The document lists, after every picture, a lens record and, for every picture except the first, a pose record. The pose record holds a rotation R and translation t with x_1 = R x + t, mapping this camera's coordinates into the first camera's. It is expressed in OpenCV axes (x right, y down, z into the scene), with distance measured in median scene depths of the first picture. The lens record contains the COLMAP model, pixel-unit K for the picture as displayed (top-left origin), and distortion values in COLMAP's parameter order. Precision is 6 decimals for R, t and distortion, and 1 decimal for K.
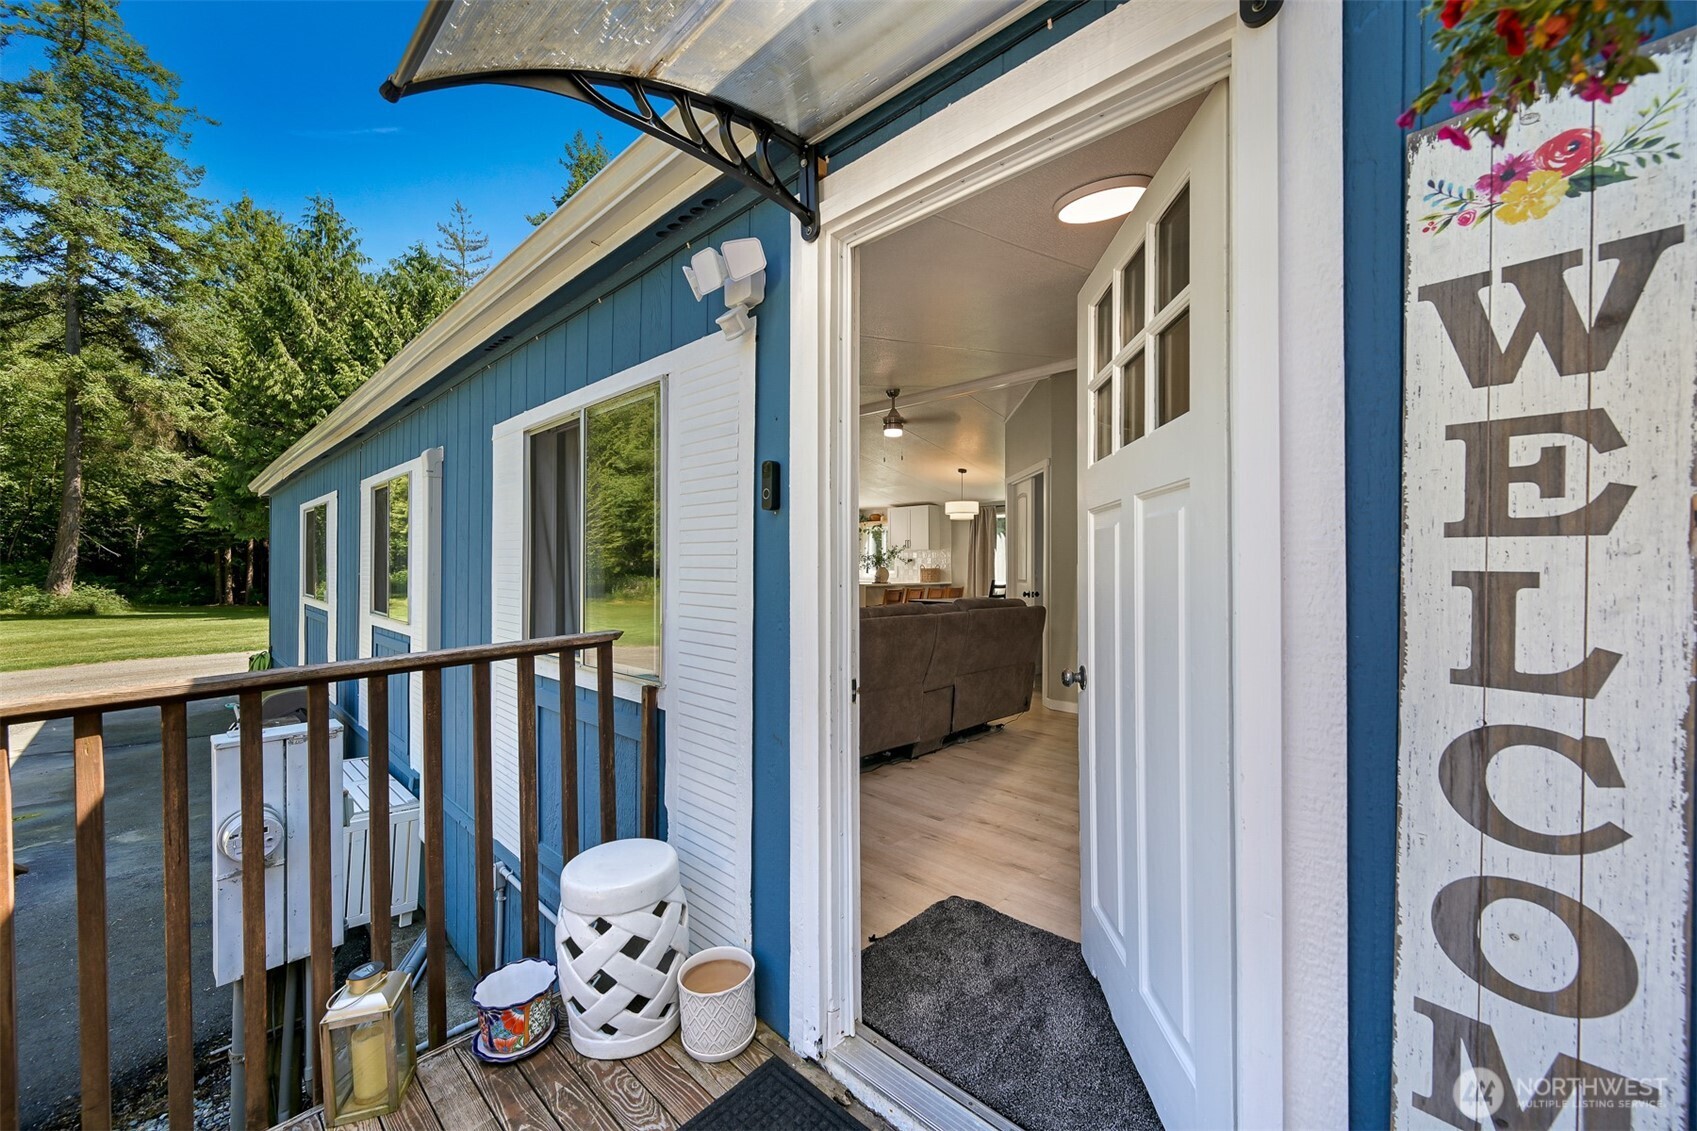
lens RADIAL K [[666.5, 0, 850.0], [0, 666.5, 563.6], [0, 0, 1]] dist [-0.001548, -0.000240]
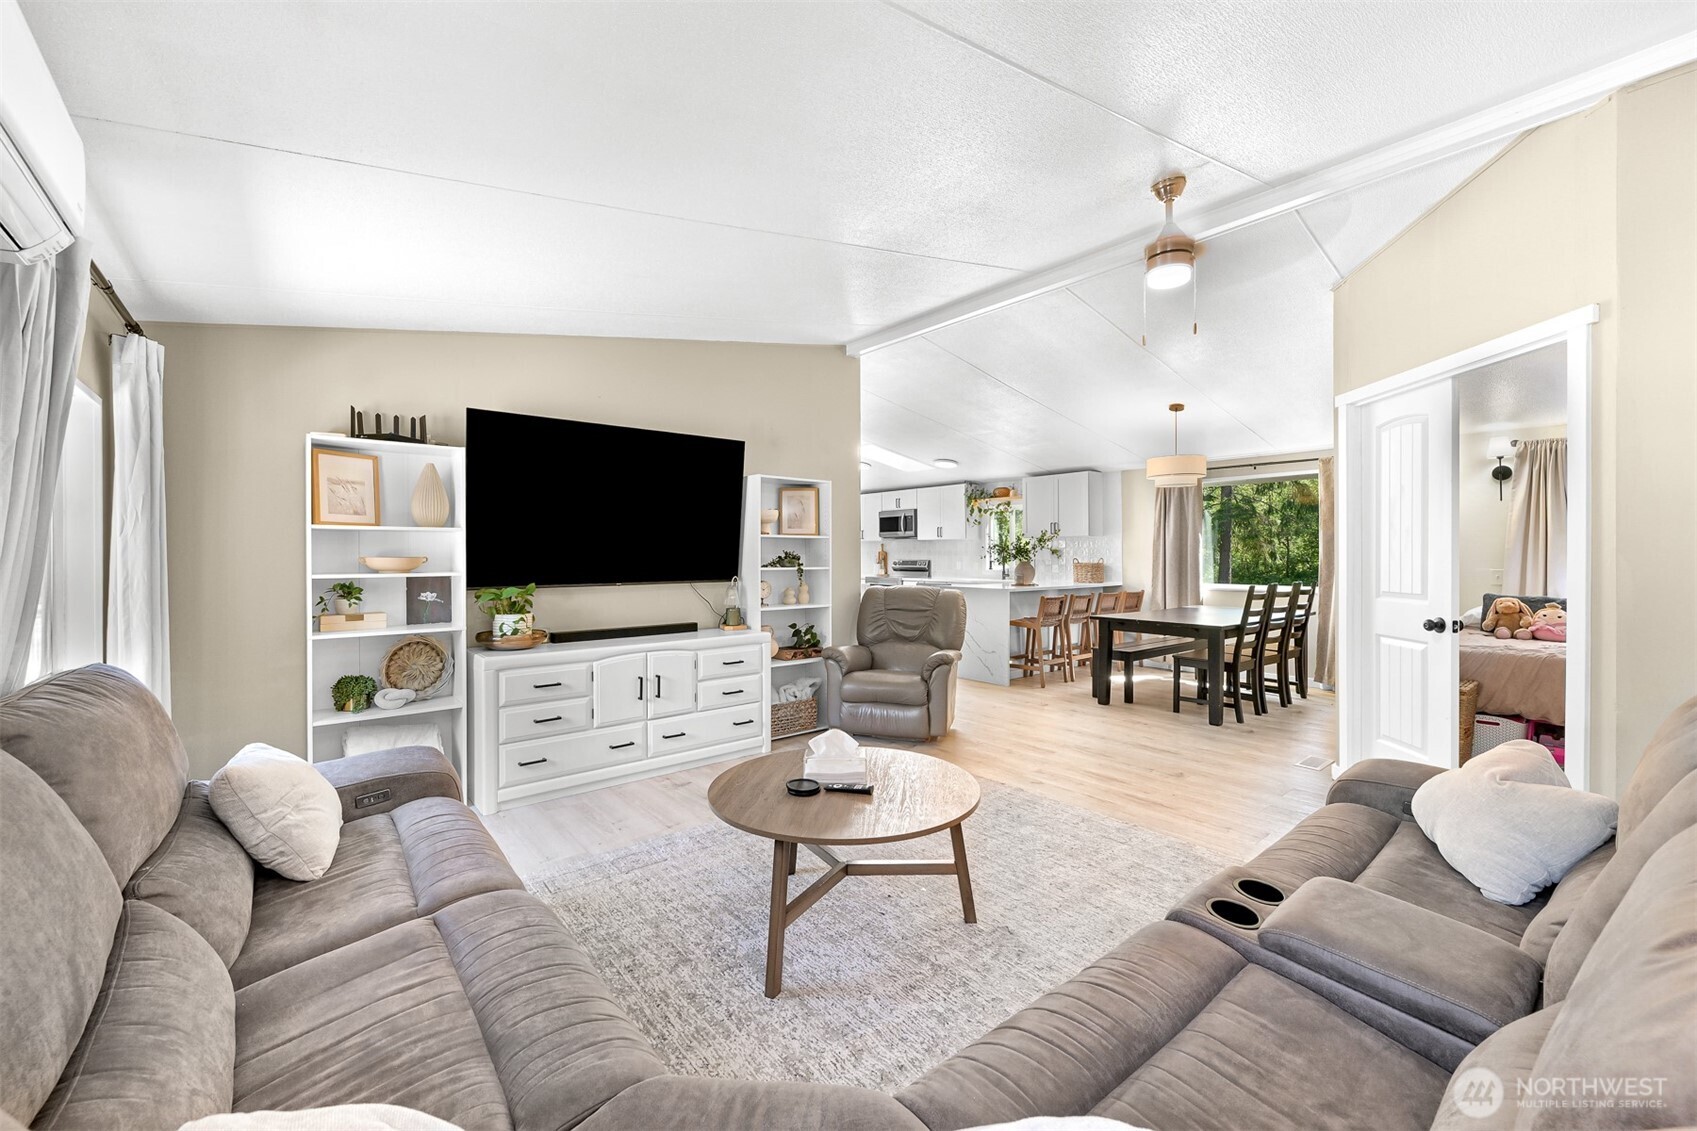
lens RADIAL K [[674.8, 0, 839.4], [0, 674.8, 553.2], [0, 0, 1]] dist [0.000683, 0.000098]
pose [[0.993489, 0.001284, -0.113922, -0.057510], [-0.001490, 0.999997, -0.001717, -0.001617], [0.113920, 0.001876, 0.993488, 0.271783]]
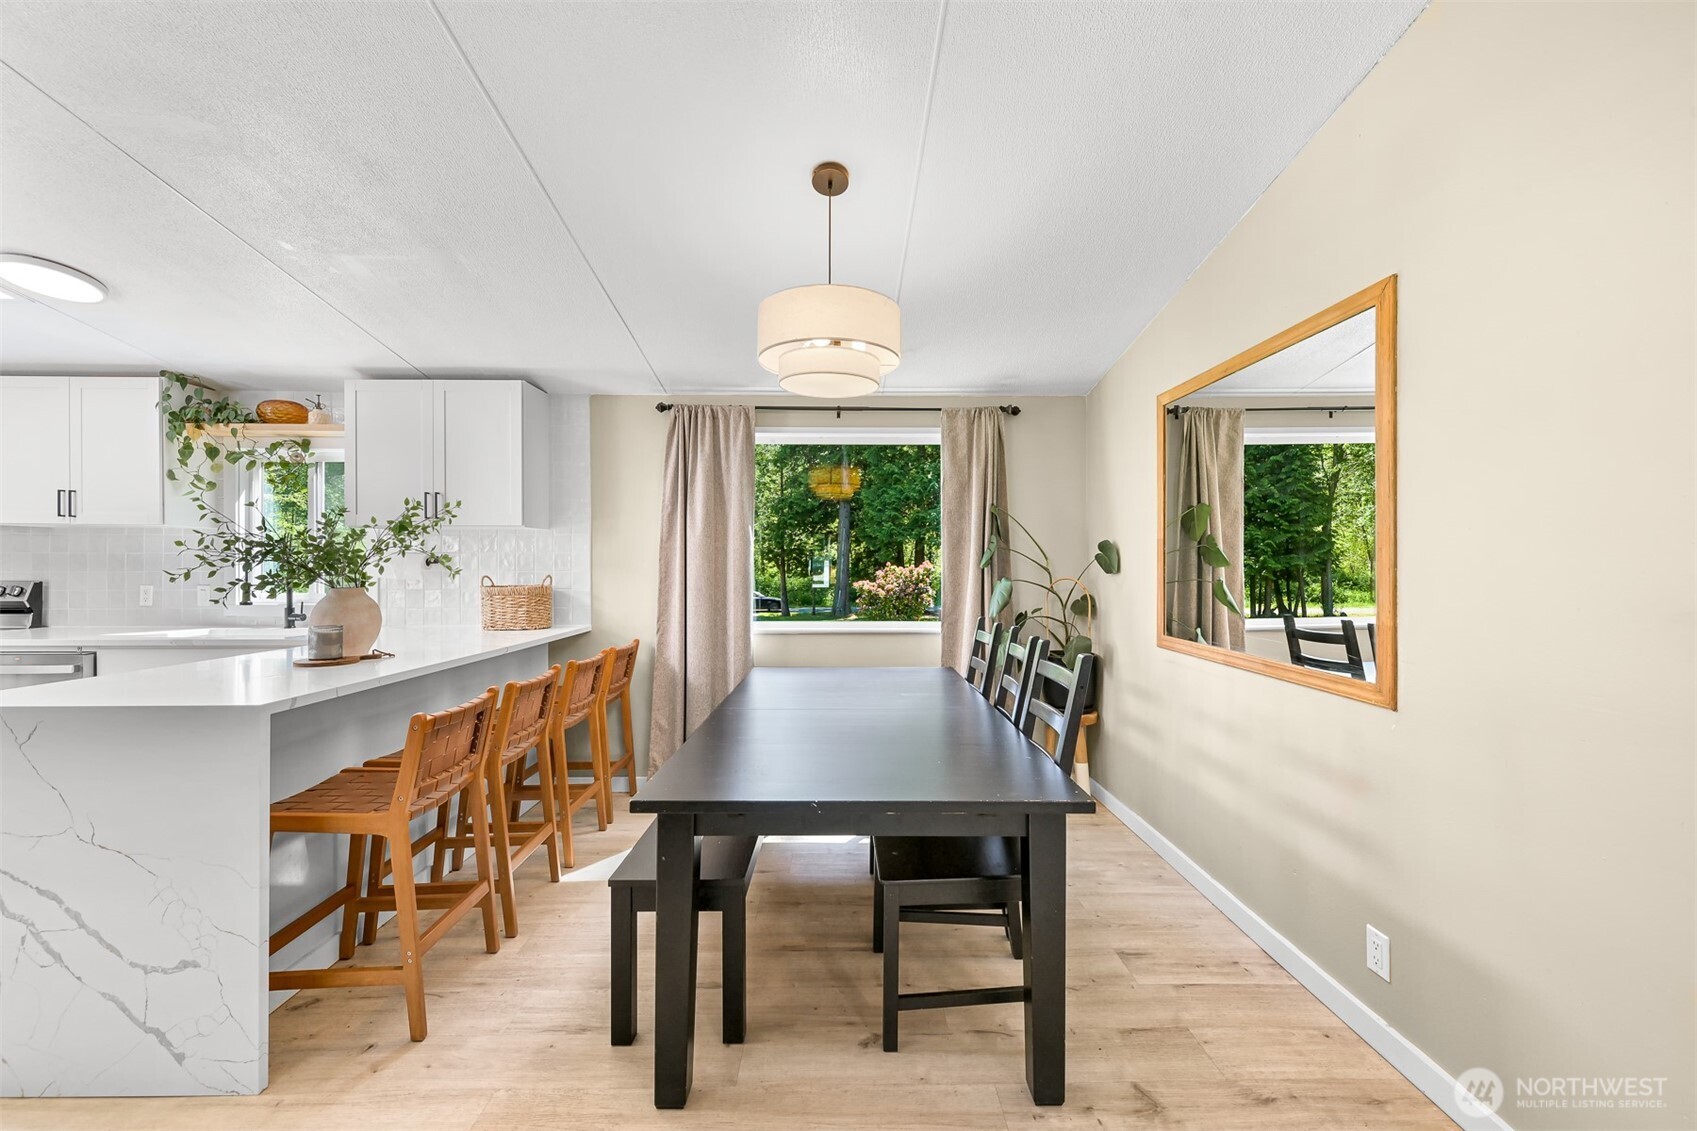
lens RADIAL K [[666.5, 0, 850.0], [0, 666.5, 563.6], [0, 0, 1]] dist [-0.001548, -0.000240]
pose [[0.703078, 0.006978, 0.711079, 0.006055], [-0.004131, 0.999975, -0.005728, -0.002504], [-0.711101, 0.001090, 0.703089, 0.664814]]
